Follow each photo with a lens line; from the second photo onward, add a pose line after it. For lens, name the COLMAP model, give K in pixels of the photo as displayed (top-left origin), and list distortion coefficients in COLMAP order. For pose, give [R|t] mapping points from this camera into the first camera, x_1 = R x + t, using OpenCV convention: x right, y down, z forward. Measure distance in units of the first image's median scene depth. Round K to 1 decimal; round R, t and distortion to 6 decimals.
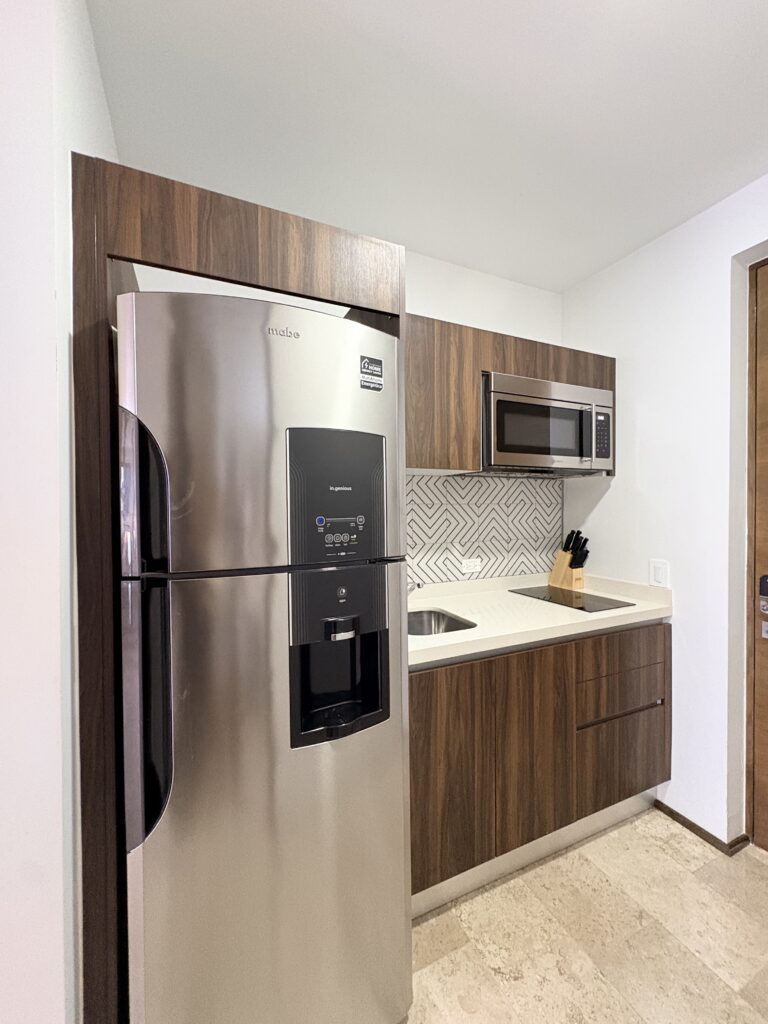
lens RADIAL K [[409.5, 0, 378.5], [0, 409.5, 512.2], [0, 0, 1]] dist [-0.000220, 0.000421]
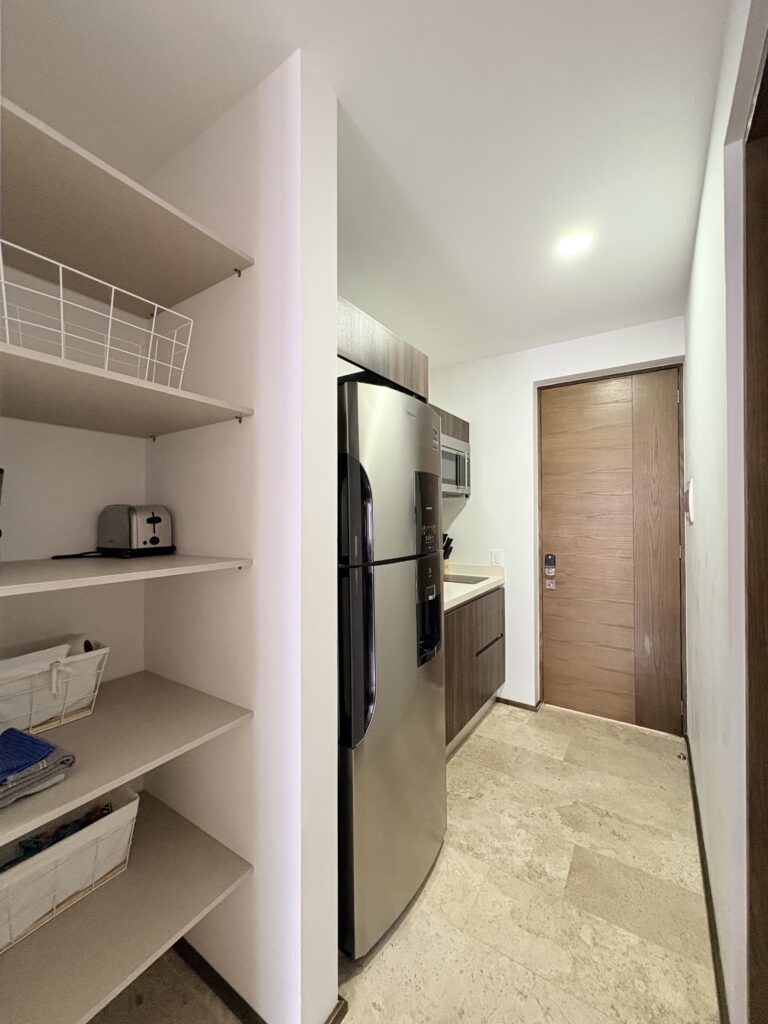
lens RADIAL K [[409.5, 0, 378.5], [0, 409.5, 512.2], [0, 0, 1]] dist [-0.000220, 0.000421]
pose [[0.850381, 0.005395, 0.526140, -0.632385], [0.006554, 0.999761, -0.020845, -0.004361], [-0.526127, 0.021174, 0.850143, -0.167232]]
